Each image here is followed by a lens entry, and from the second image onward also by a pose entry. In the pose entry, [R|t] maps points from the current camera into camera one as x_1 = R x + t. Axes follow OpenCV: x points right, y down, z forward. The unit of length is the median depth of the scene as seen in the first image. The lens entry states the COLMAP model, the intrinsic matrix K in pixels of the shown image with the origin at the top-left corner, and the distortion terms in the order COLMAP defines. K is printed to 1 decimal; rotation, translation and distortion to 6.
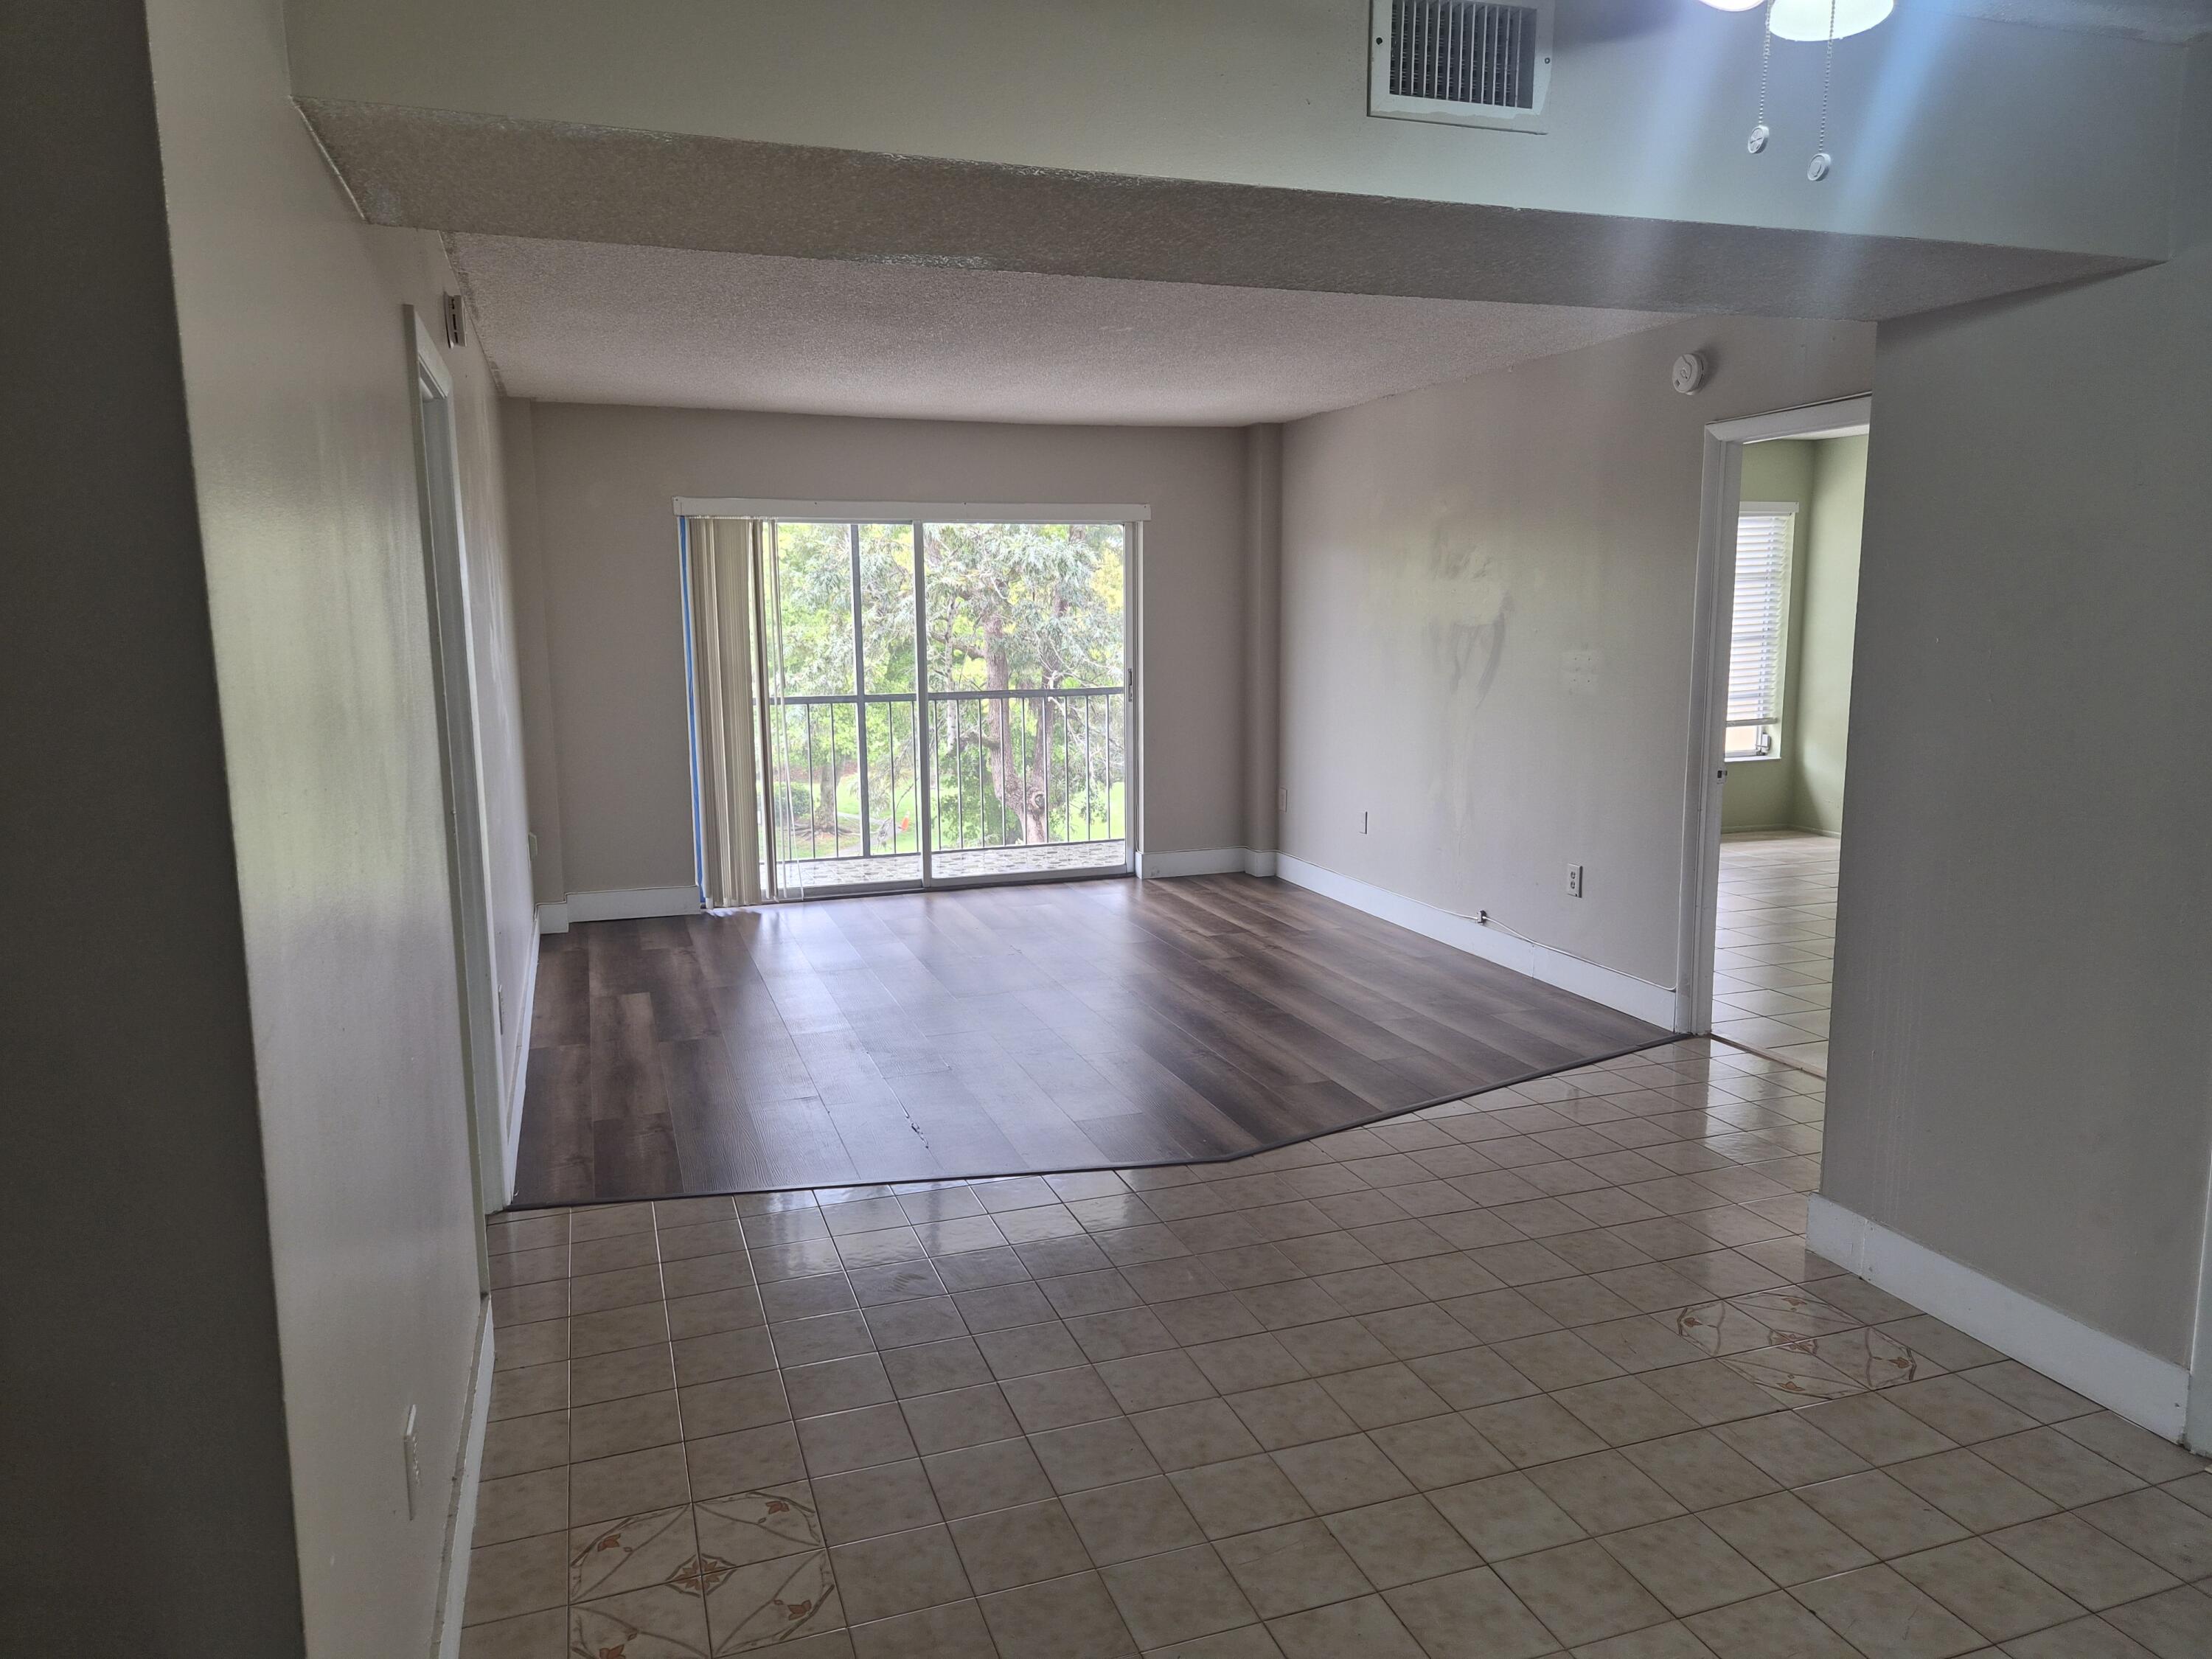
lens RADIAL K [[1486.3, 0, 1102.8], [0, 1486.3, 824.8], [0, 0, 1]] dist [0.056577, -0.043971]
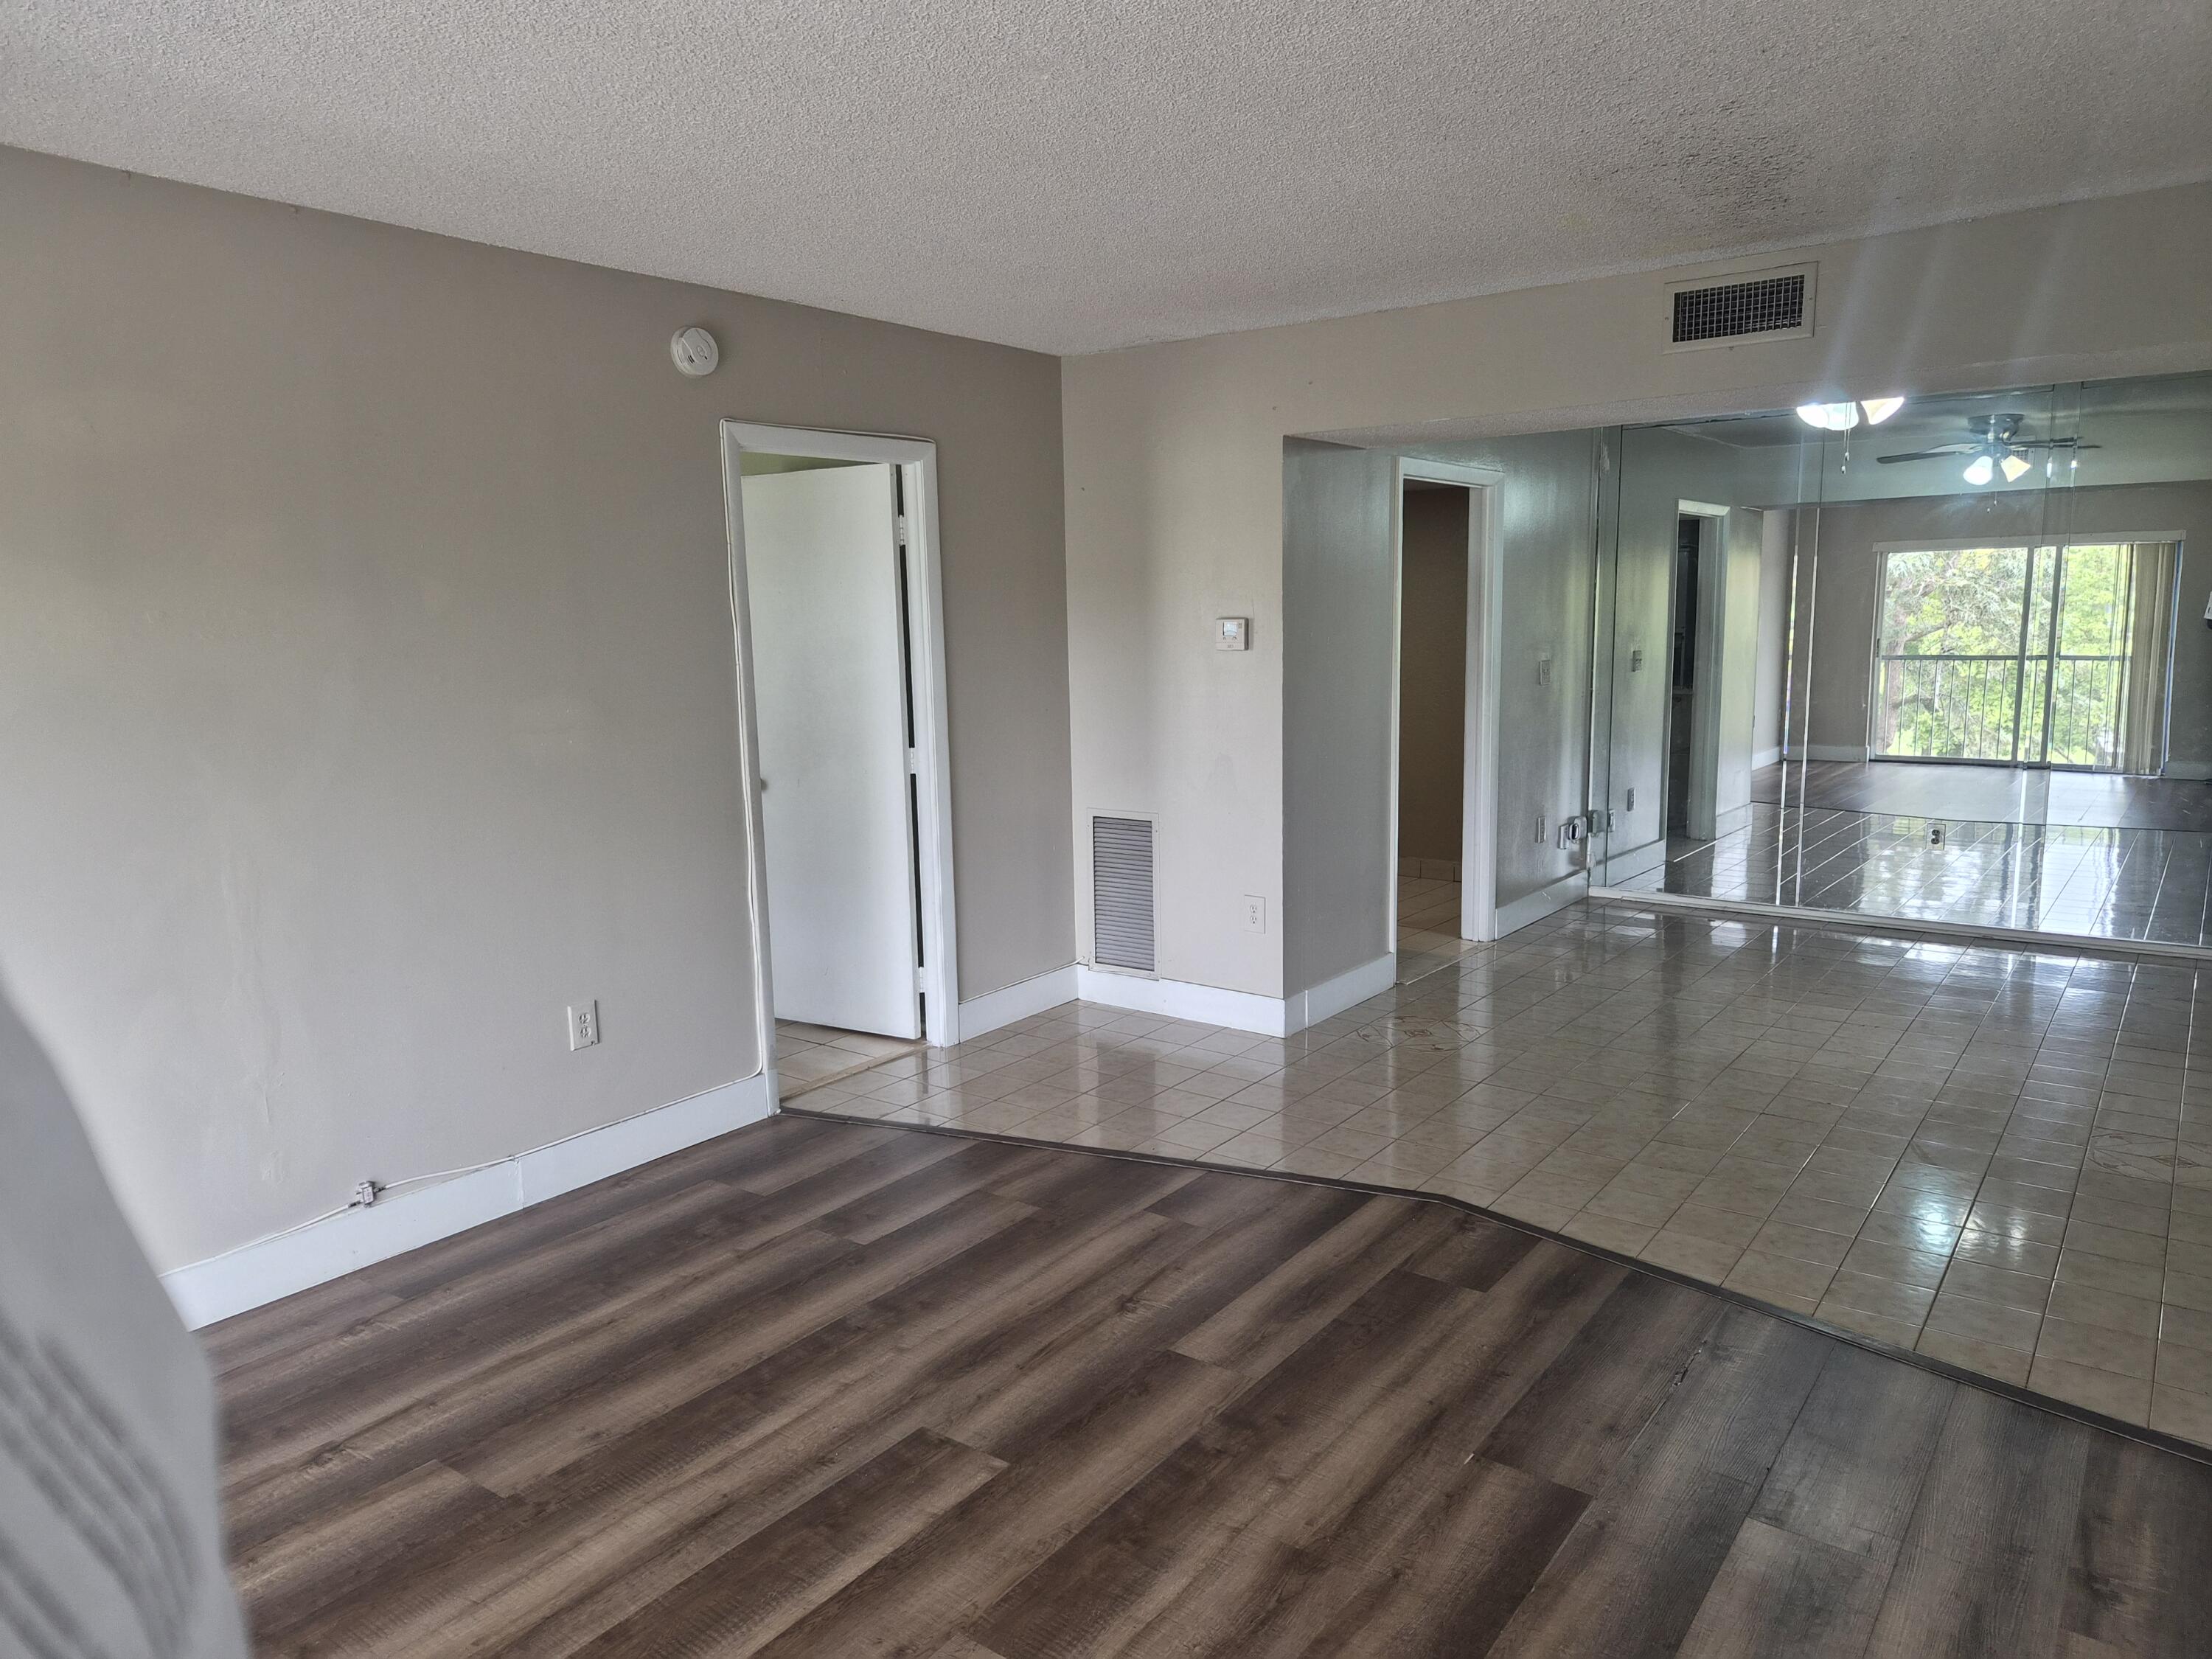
lens RADIAL K [[1486.3, 0, 1102.8], [0, 1486.3, 824.8], [0, 0, 1]] dist [0.056577, -0.043971]
pose [[-0.563329, -0.097071, 0.820510, -0.454921], [0.146935, 0.965475, 0.215100, -0.197161], [-0.813062, 0.241734, -0.529617, 1.339809]]
